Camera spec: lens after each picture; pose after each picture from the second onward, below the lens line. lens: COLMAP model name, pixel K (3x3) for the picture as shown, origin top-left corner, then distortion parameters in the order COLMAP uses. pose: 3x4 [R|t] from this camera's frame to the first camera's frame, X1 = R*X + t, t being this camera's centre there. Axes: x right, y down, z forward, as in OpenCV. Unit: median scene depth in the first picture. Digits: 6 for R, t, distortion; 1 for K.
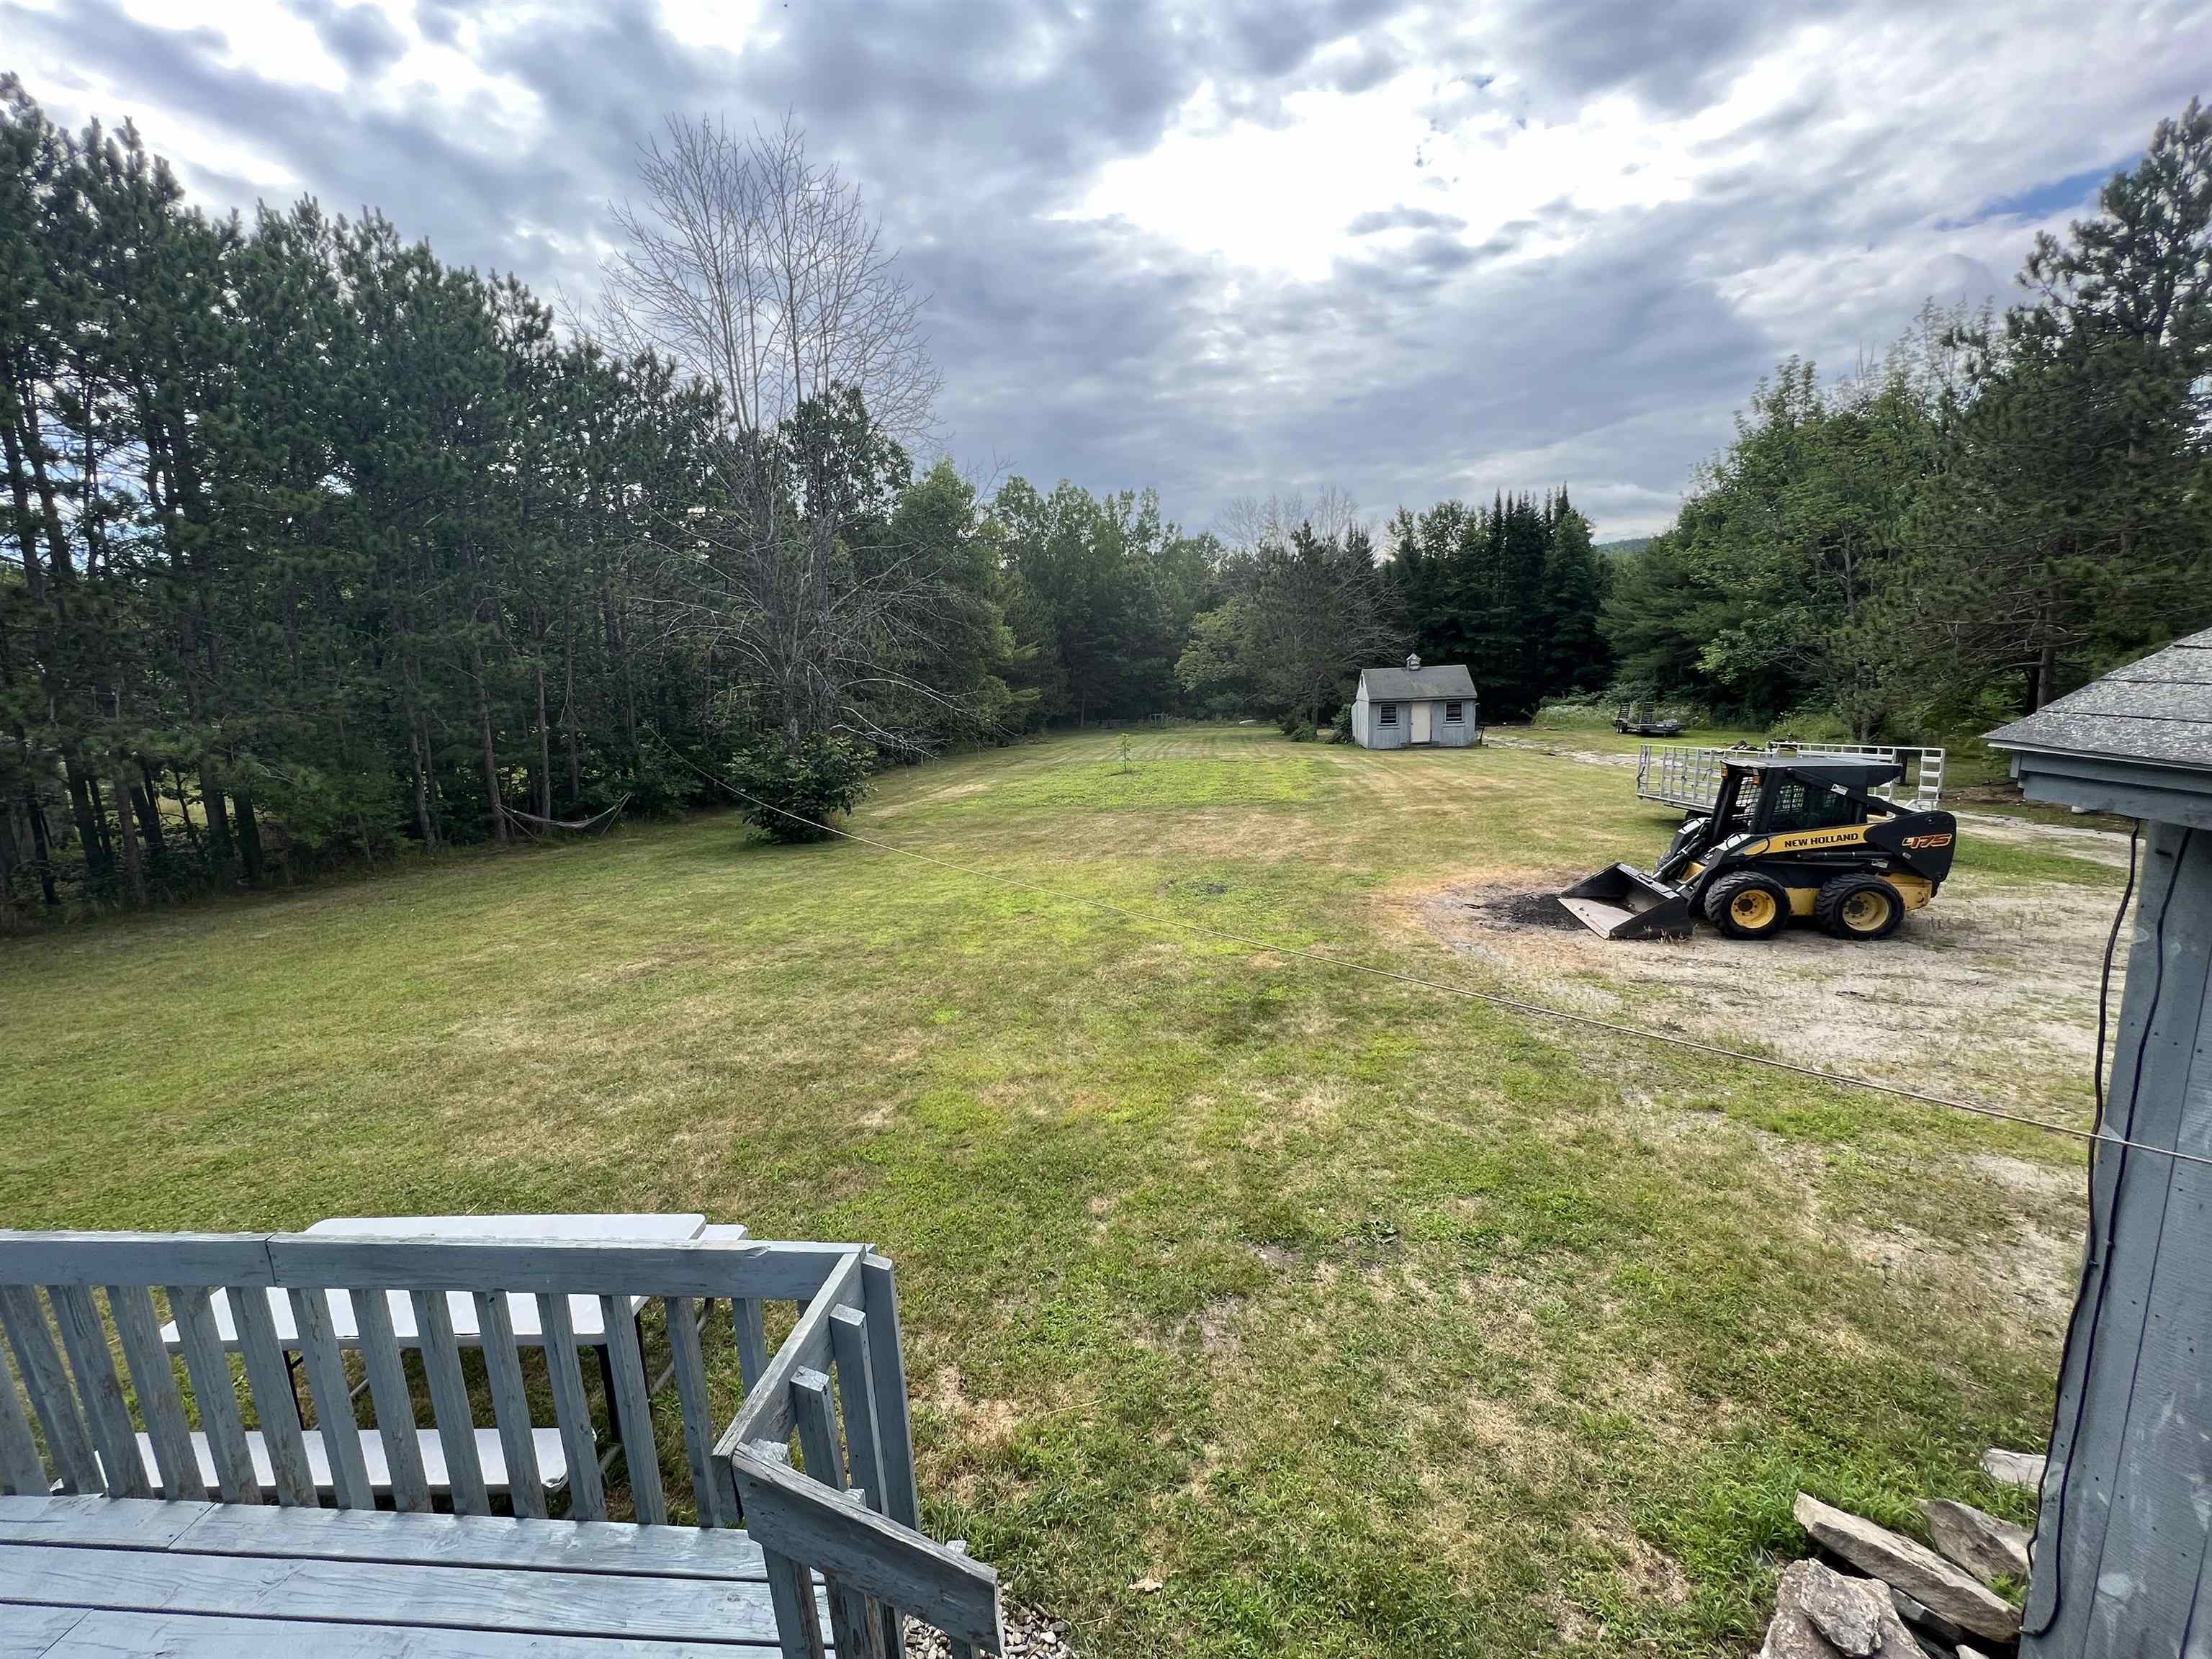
lens RADIAL K [[894.1, 0, 1105.0], [0, 894.1, 811.1], [0, 0, 1]] dist [-0.000482, -0.000446]
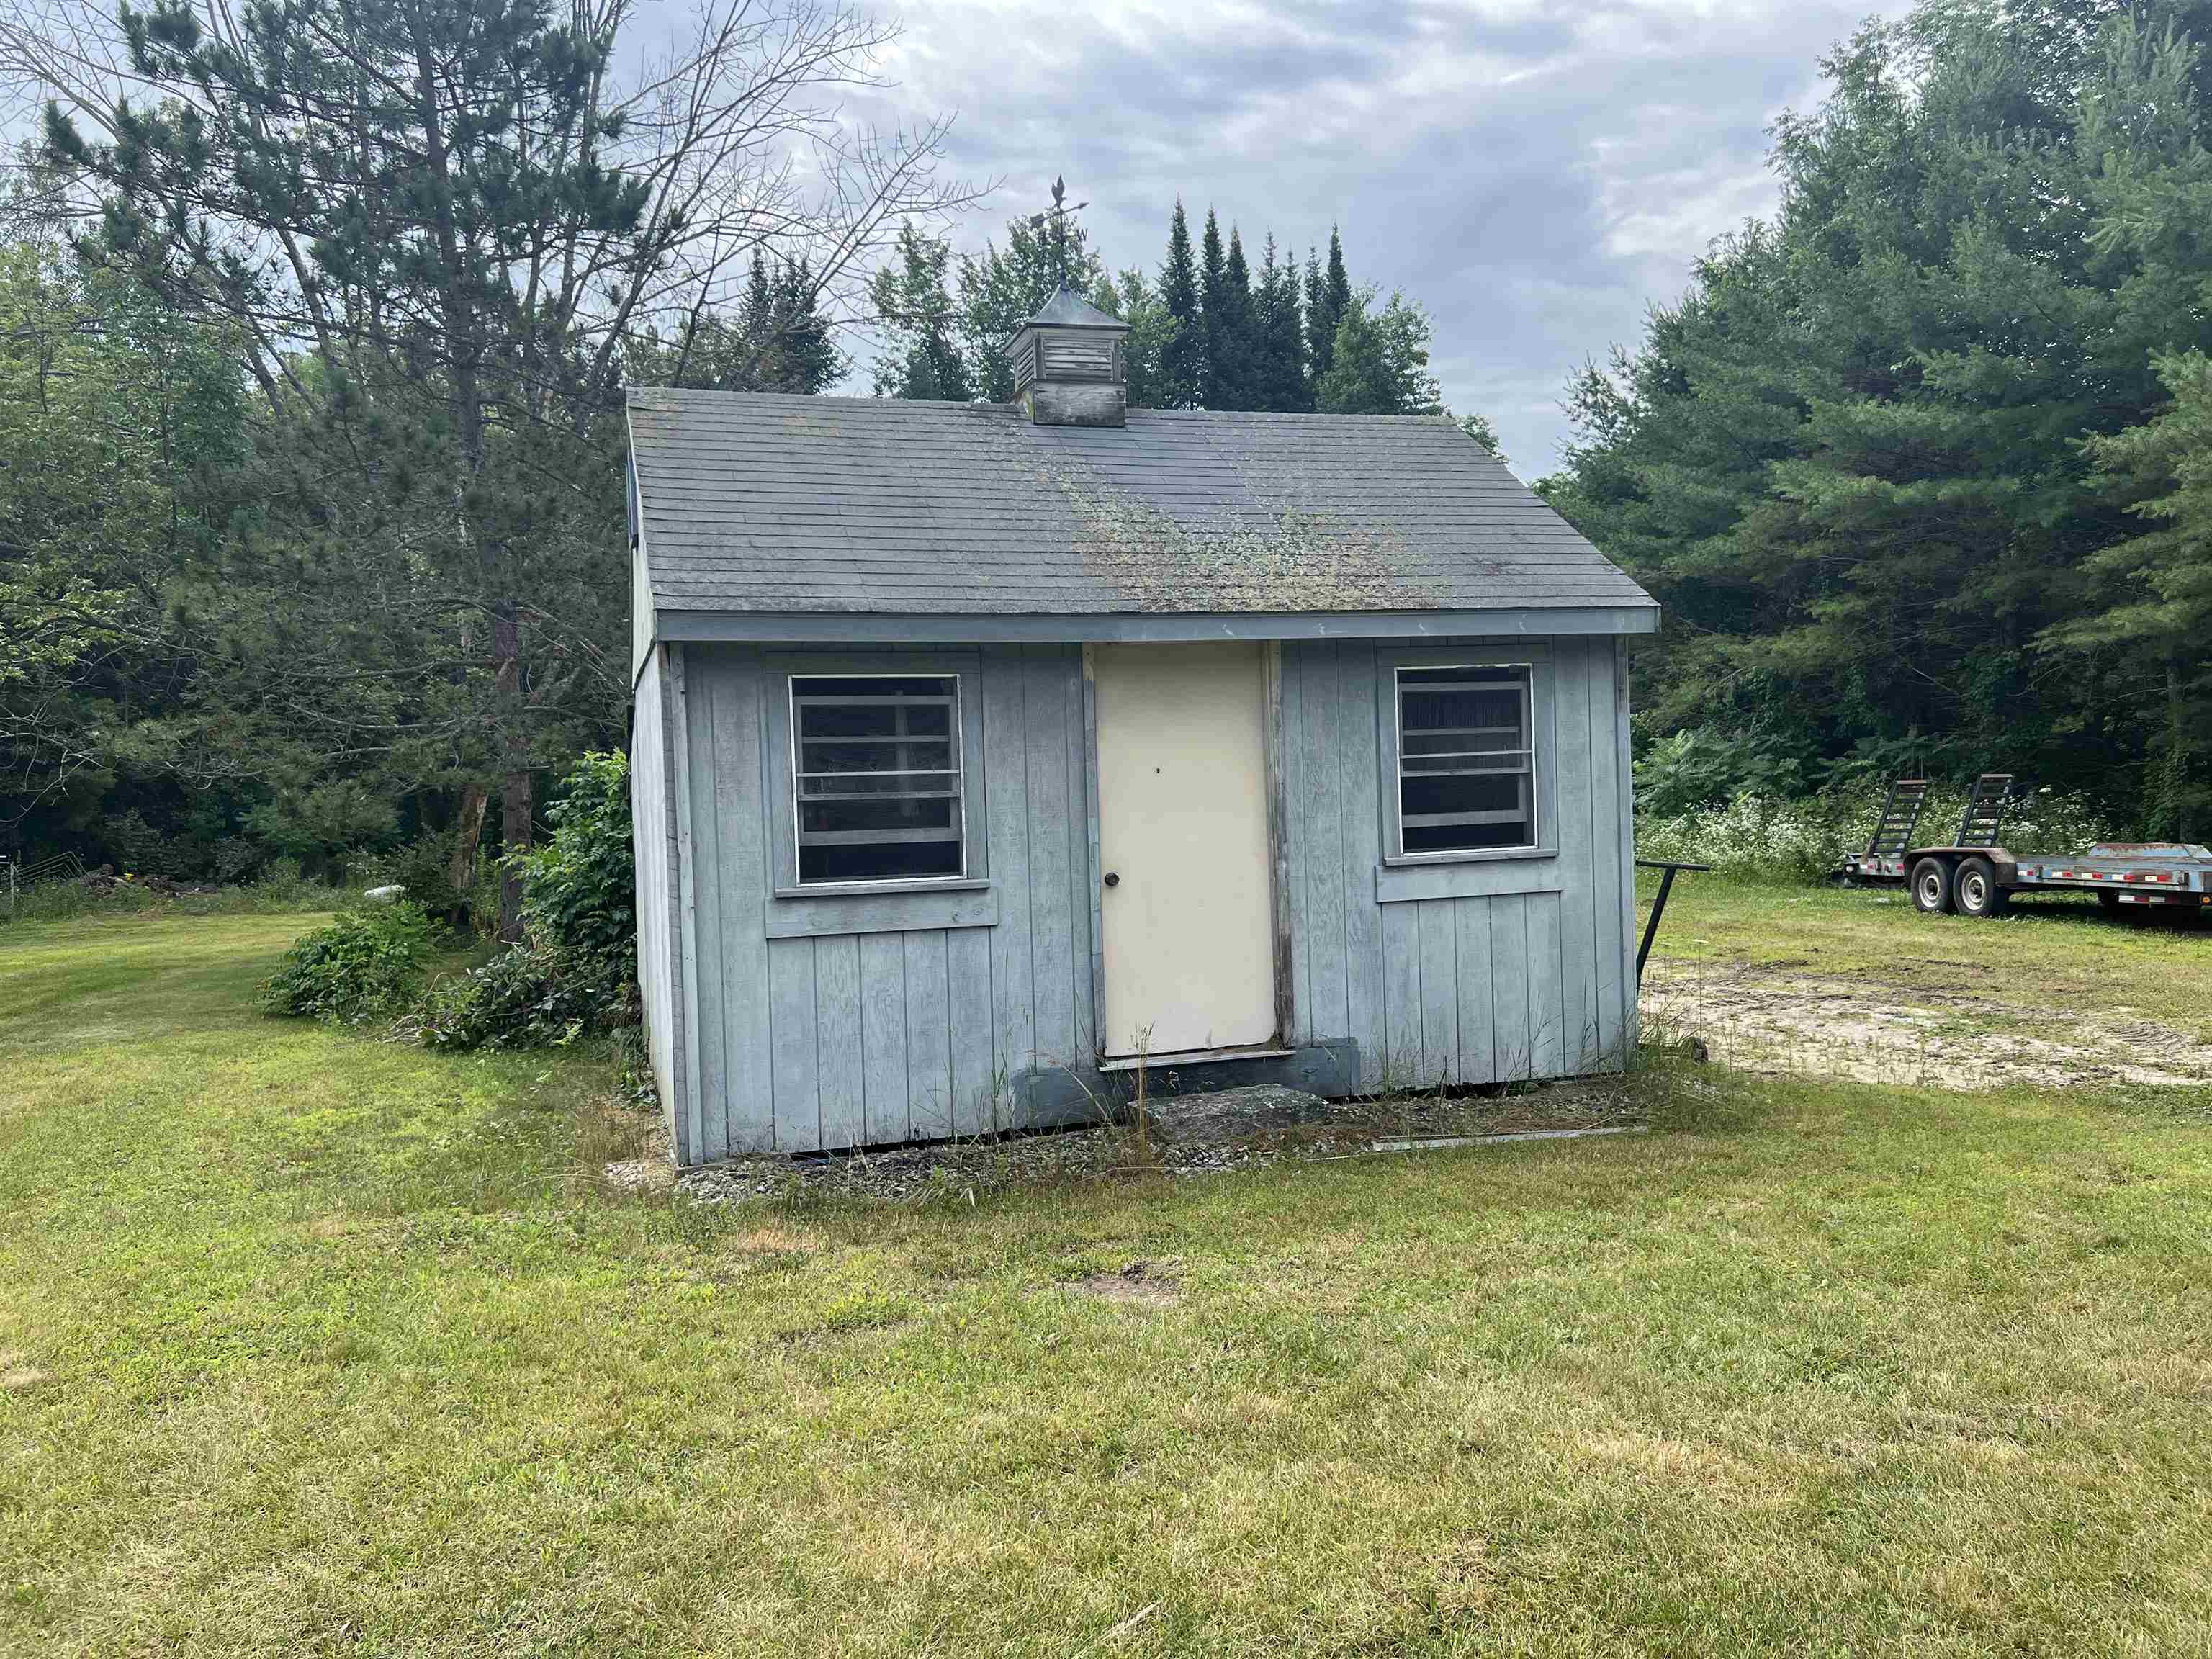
lens RADIAL K [[1663.3, 0, 1110.2], [0, 1663.3, 824.1], [0, 0, 1]] dist [0.047902, -0.042568]
pose [[0.909359, 0.002619, 0.416004, 0.185670], [0.055220, 0.990372, -0.126941, -0.055761], [-0.412332, 0.138407, 0.900459, 0.579362]]
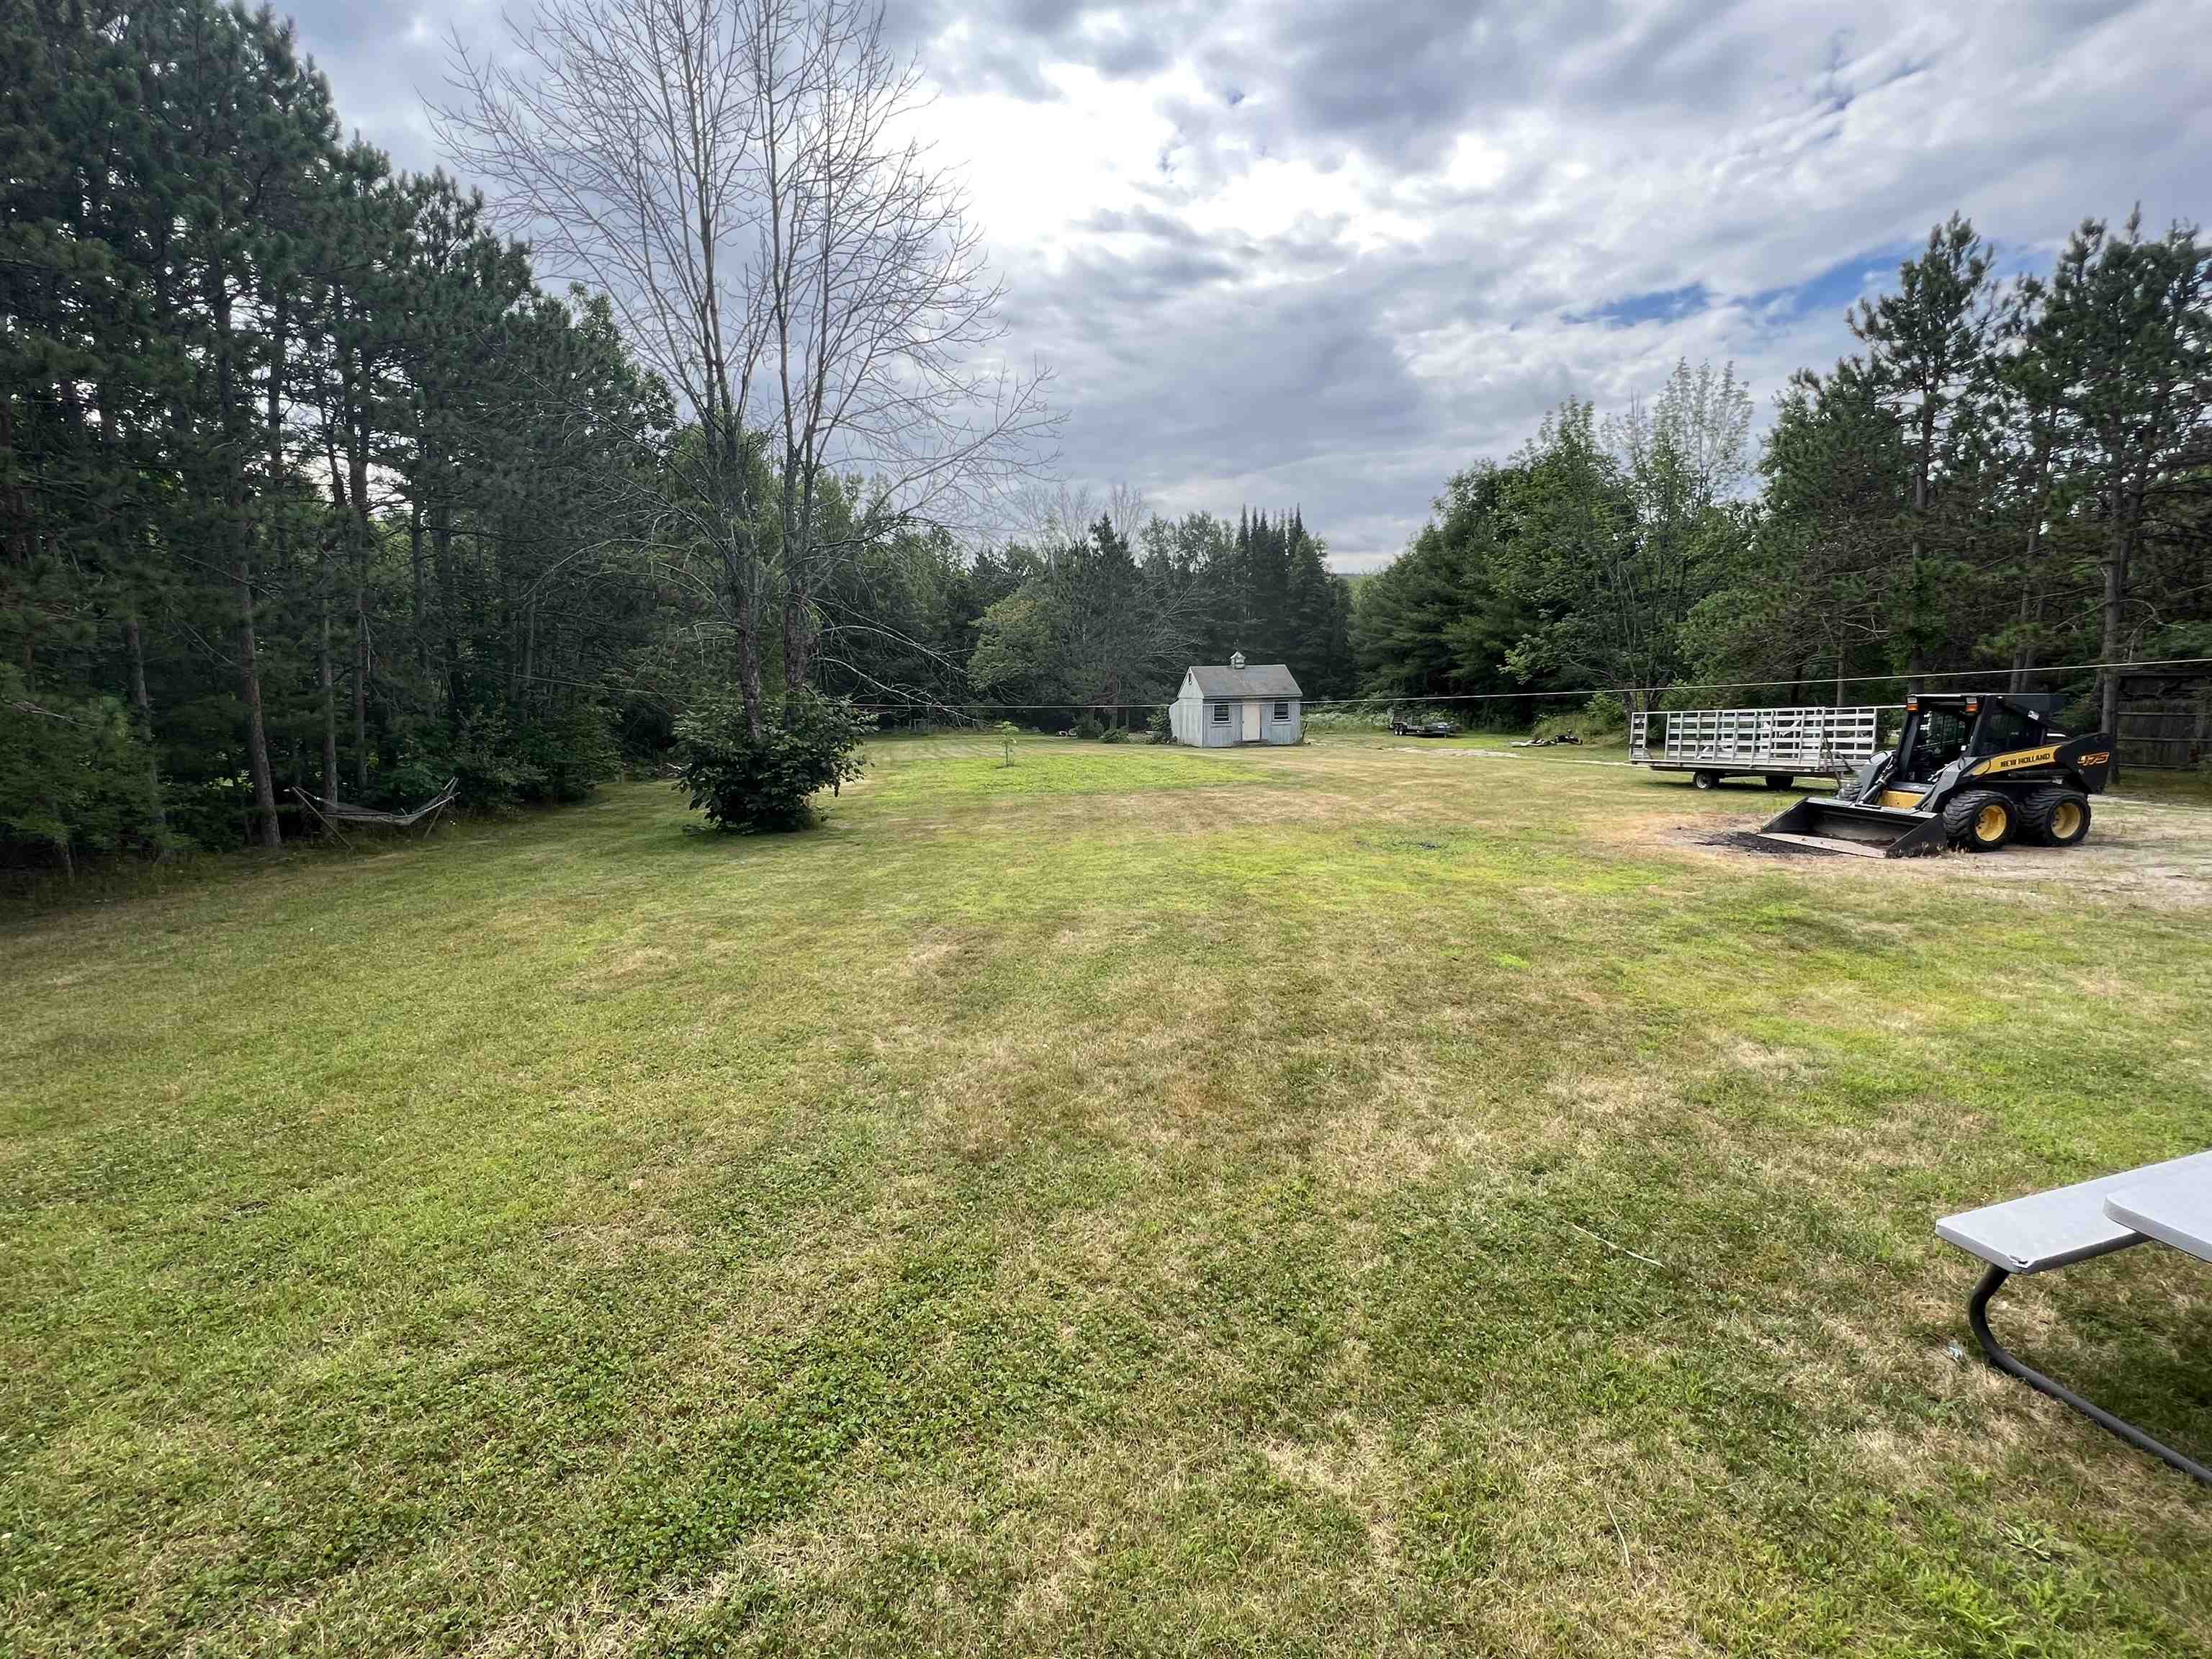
lens RADIAL K [[947.0, 0, 1099.7], [0, 947.0, 830.6], [0, 0, 1]] dist [-0.011547, 0.000244]
pose [[0.942421, -0.027933, 0.333259, -0.111136], [0.030381, 0.999536, -0.002134, 0.014158], [-0.333045, 0.012136, 0.942833, 0.045101]]
